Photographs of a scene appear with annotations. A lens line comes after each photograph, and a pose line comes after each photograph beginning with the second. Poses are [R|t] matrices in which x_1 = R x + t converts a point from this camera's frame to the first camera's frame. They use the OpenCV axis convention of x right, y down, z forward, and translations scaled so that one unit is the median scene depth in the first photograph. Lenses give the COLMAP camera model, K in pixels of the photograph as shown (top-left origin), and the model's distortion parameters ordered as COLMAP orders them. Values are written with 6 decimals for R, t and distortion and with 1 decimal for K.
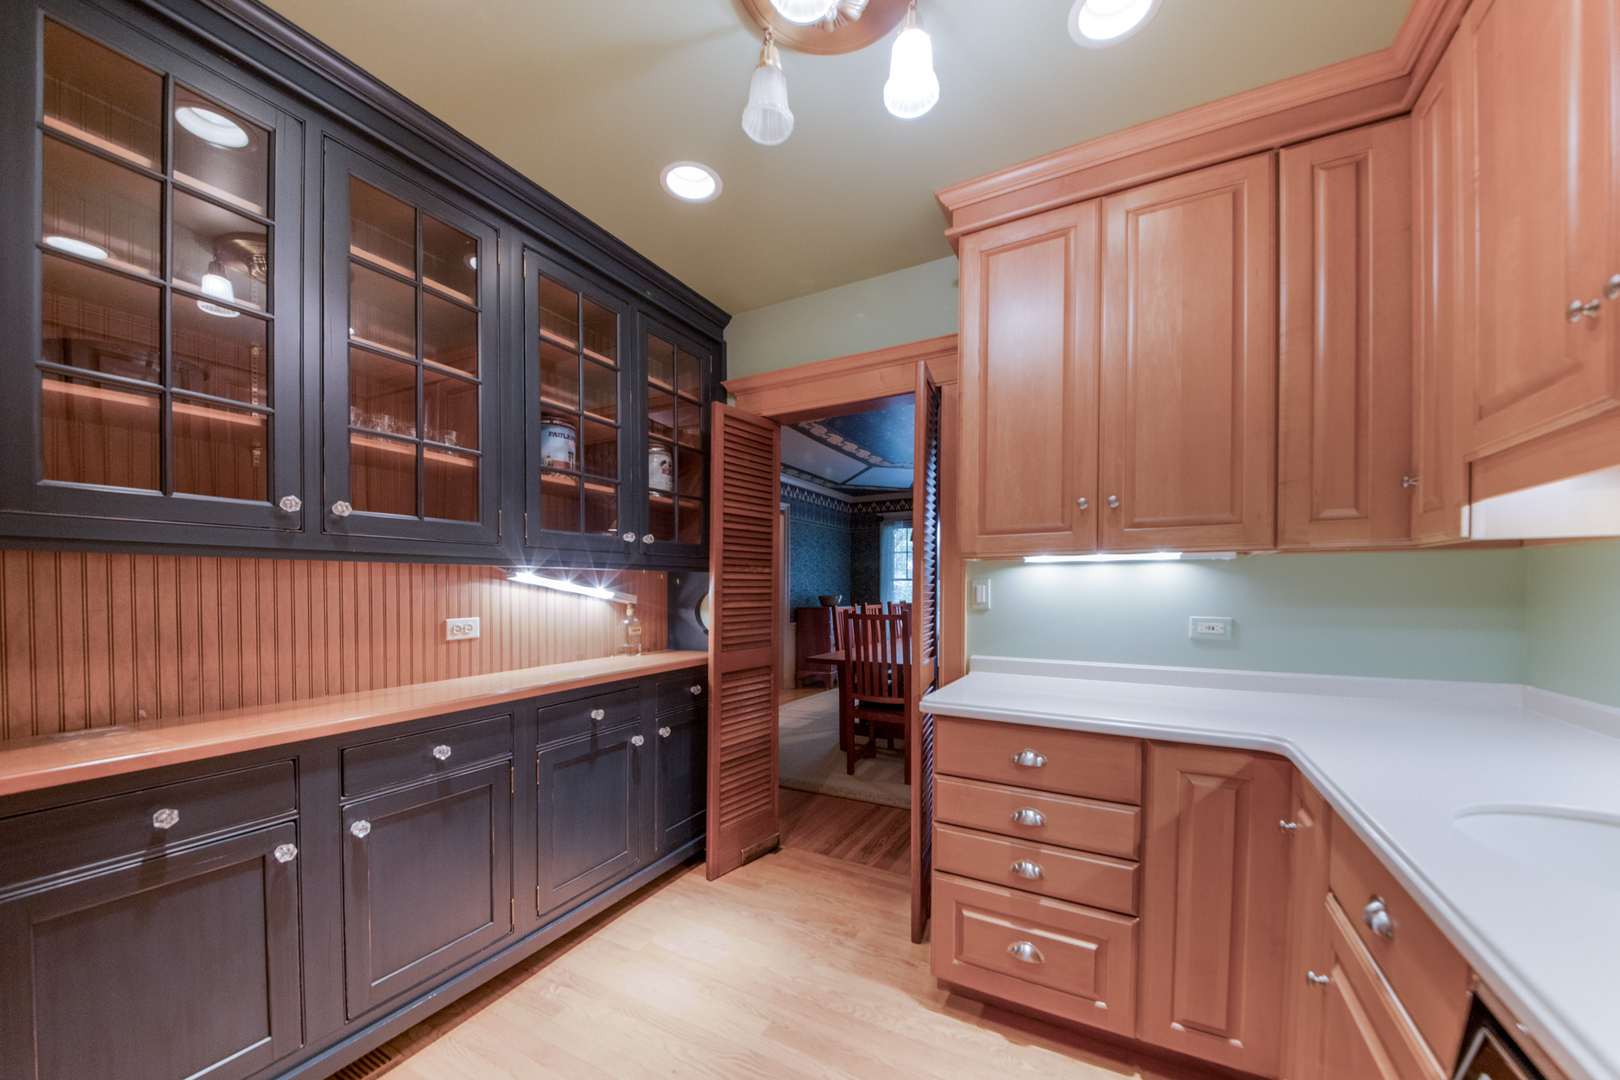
lens RADIAL K [[584.8, 0, 813.9], [0, 584.8, 599.6], [0, 0, 1]] dist [-0.011451, -0.004764]
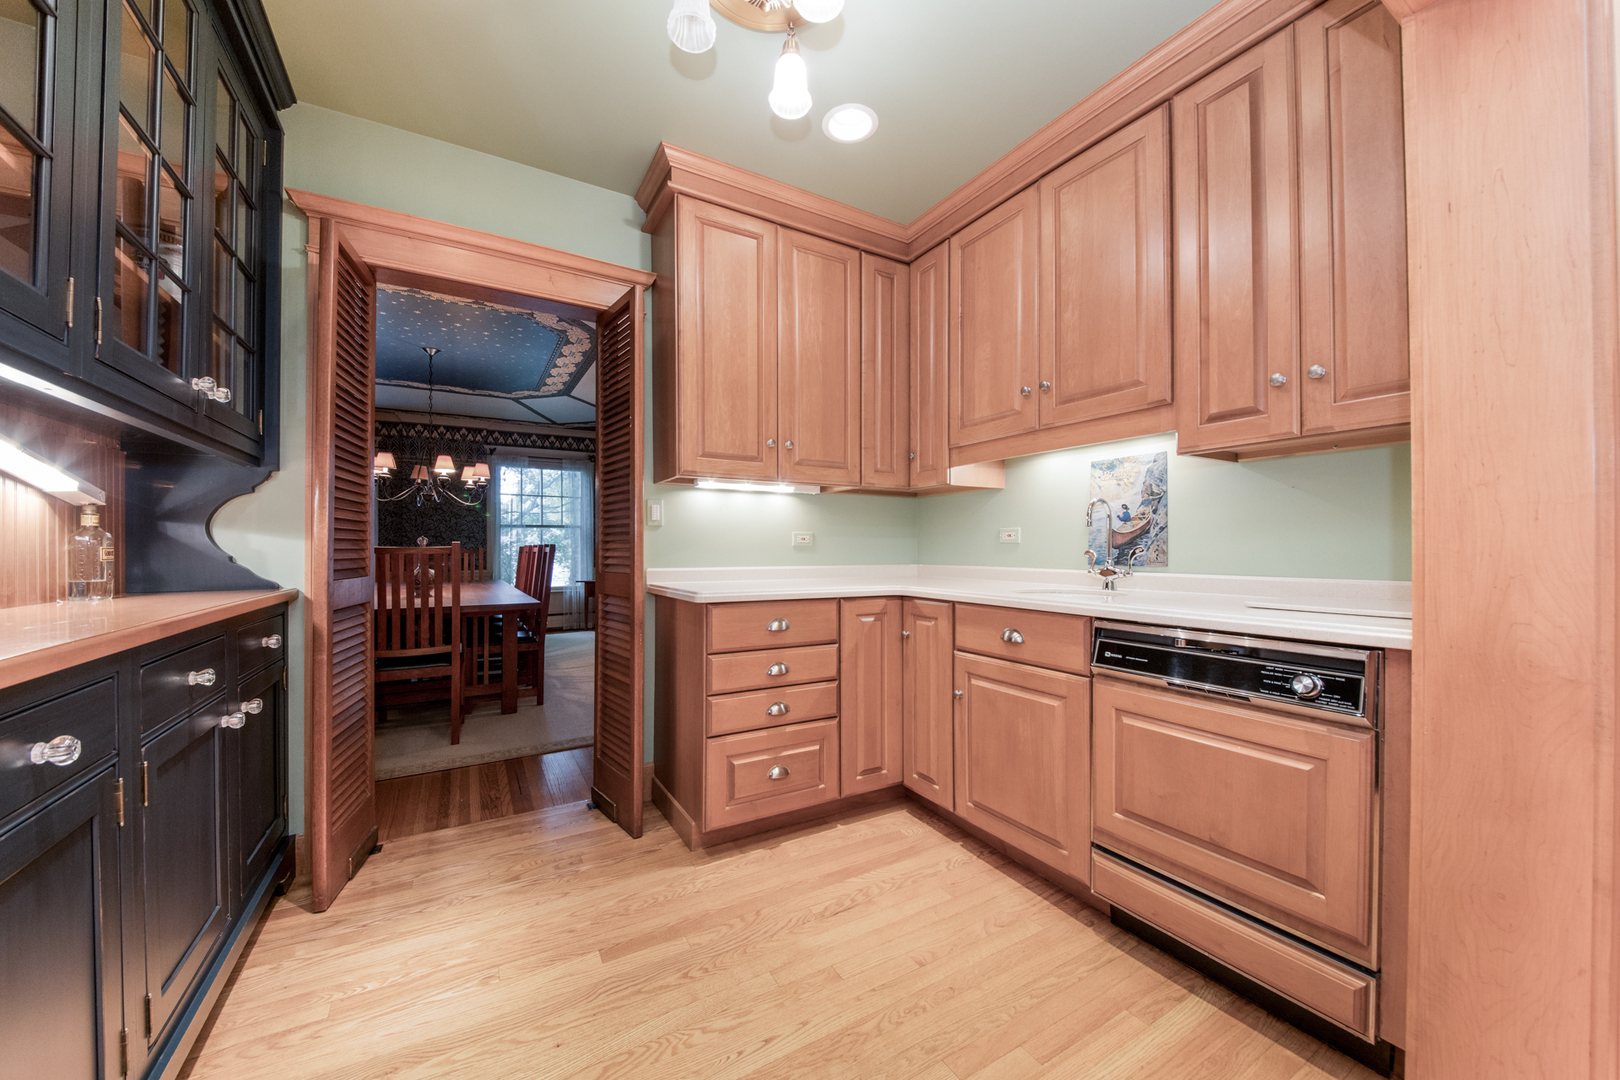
lens RADIAL K [[581.0, 0, 816.4], [0, 581.0, 546.6], [0, 0, 1]] dist [0.014122, -0.004634]
pose [[0.528976, 0.001044, 0.848636, -0.693814], [0.017375, 0.999776, -0.012060, 0.105214], [-0.848459, 0.021124, 0.528839, 0.203129]]
